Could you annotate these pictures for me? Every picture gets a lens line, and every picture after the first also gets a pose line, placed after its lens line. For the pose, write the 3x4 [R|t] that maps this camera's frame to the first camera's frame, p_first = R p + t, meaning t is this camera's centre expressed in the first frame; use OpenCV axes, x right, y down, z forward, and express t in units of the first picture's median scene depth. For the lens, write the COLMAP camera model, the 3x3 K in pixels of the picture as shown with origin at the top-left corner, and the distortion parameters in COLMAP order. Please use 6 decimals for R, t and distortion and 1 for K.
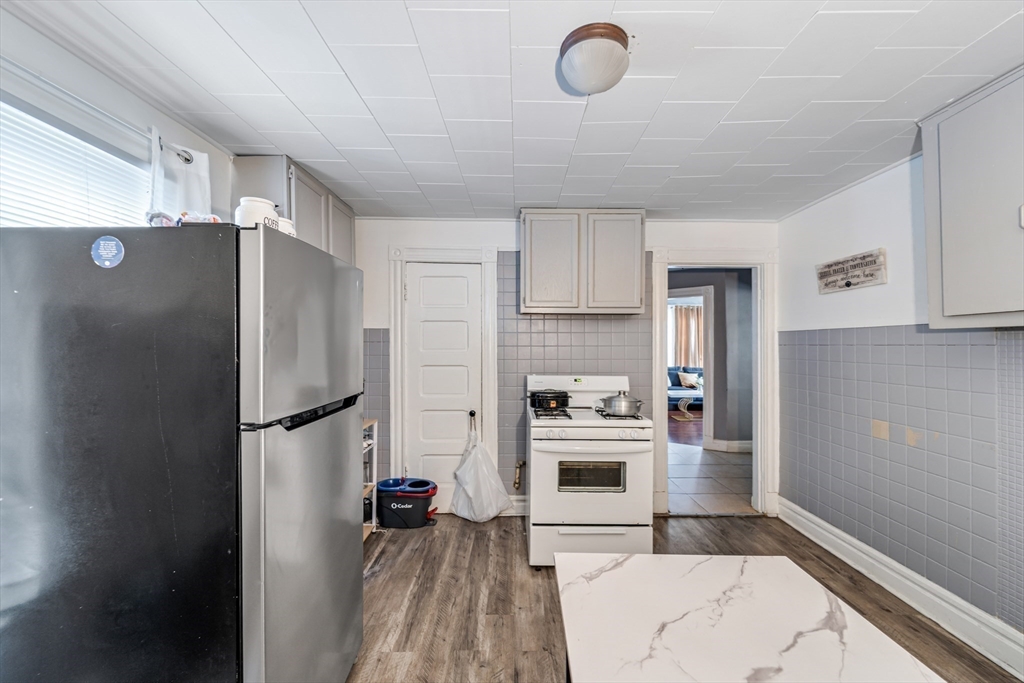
lens RADIAL K [[419.7, 0, 515.9], [0, 419.7, 342.6], [0, 0, 1]] dist [-0.000552, -0.000299]
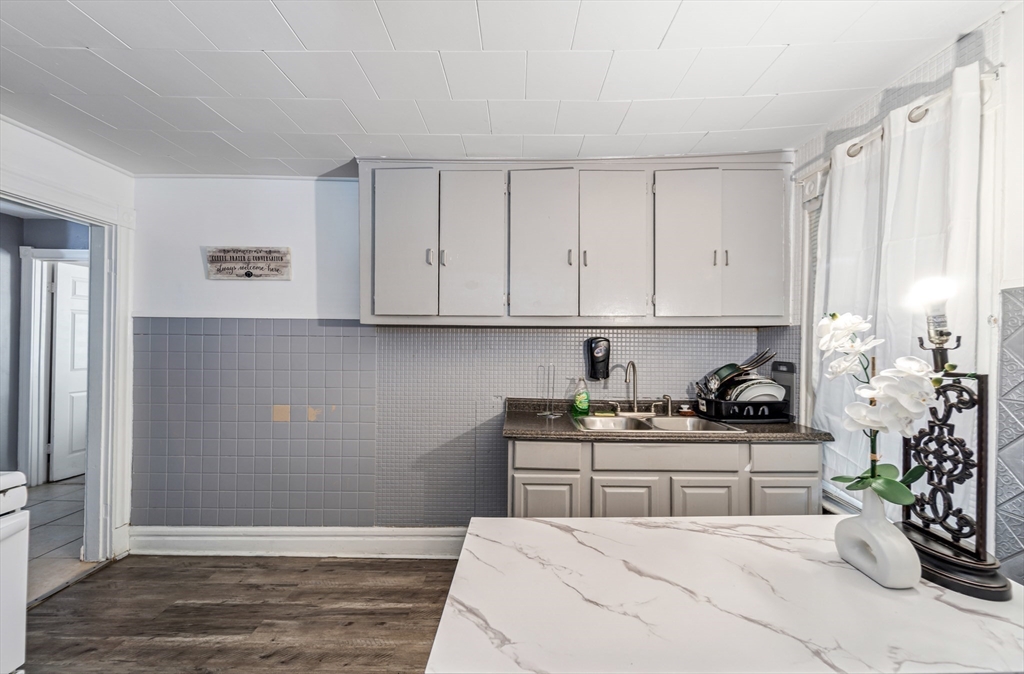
lens RADIAL K [[423.7, 0, 517.4], [0, 423.7, 337.0], [0, 0, 1]] dist [-0.001111, -0.000196]
pose [[-0.005898, 0.009368, 0.999939, -0.217362], [-0.016539, 0.999818, -0.009464, 0.008679], [-0.999846, -0.016594, -0.005742, 0.364921]]
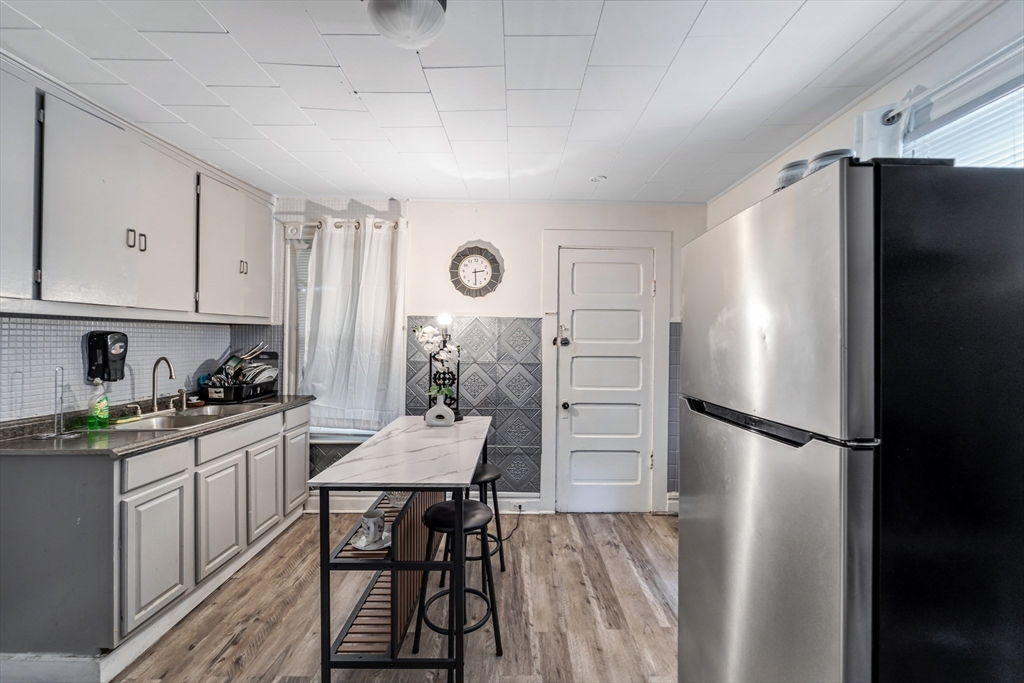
lens RADIAL K [[419.7, 0, 515.9], [0, 419.7, 342.6], [0, 0, 1]] dist [-0.000552, -0.000299]
pose [[-0.999893, -0.006372, -0.013157, -0.015606], [-0.006355, 0.999979, -0.001391, 0.014611], [0.013165, -0.001308, -0.999912, 0.997612]]
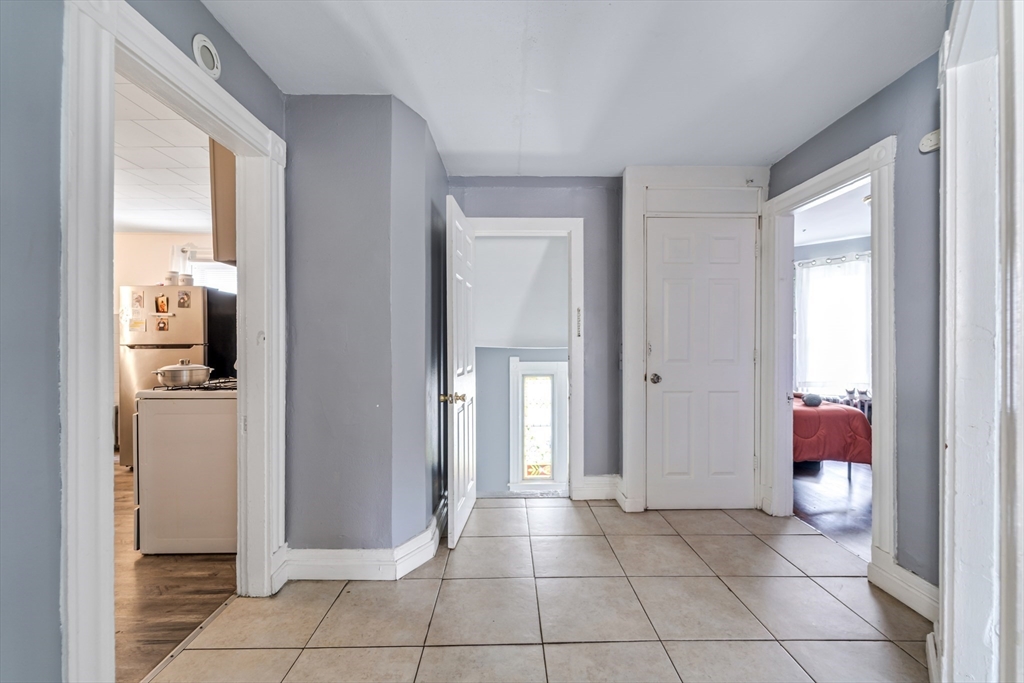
lens RADIAL K [[419.7, 0, 515.9], [0, 419.7, 342.6], [0, 0, 1]] dist [-0.000552, -0.000299]
pose [[0.017663, -0.005606, -0.999828, 1.213594], [0.004934, 0.999973, -0.005519, 0.089639], [0.999832, -0.004836, 0.017691, 1.756634]]
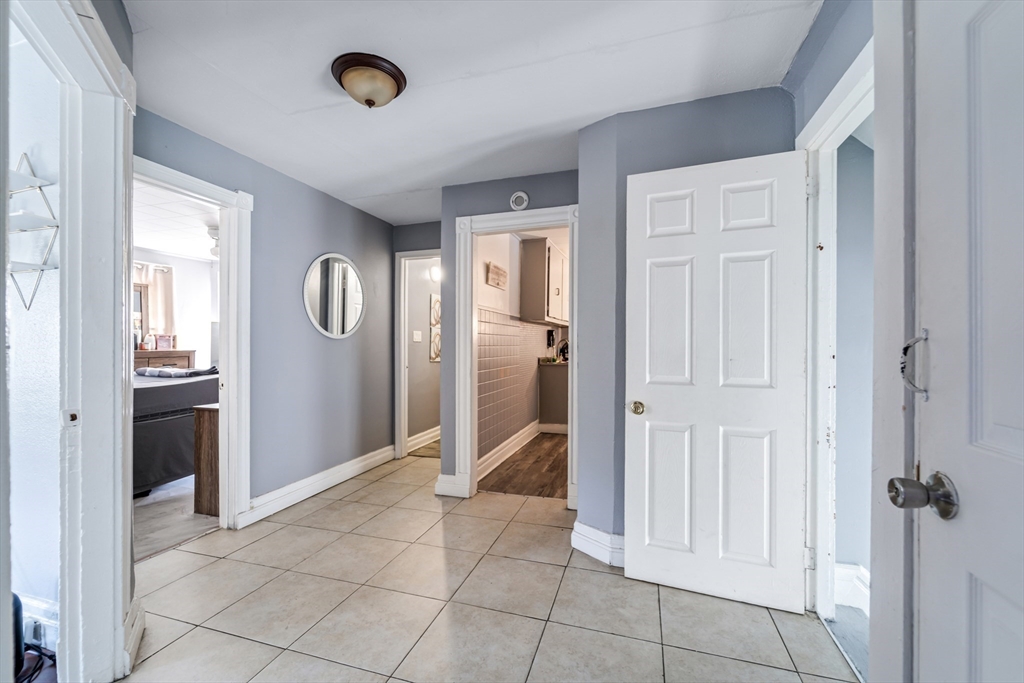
lens RADIAL K [[426.9, 0, 511.5], [0, 426.9, 347.4], [0, 0, 1]] dist [-0.002154, -0.000329]
pose [[-0.953492, 0.004280, 0.301387, 0.268429], [0.002885, 0.999983, -0.005073, 0.101502], [-0.301404, -0.003967, -0.953488, 2.468896]]
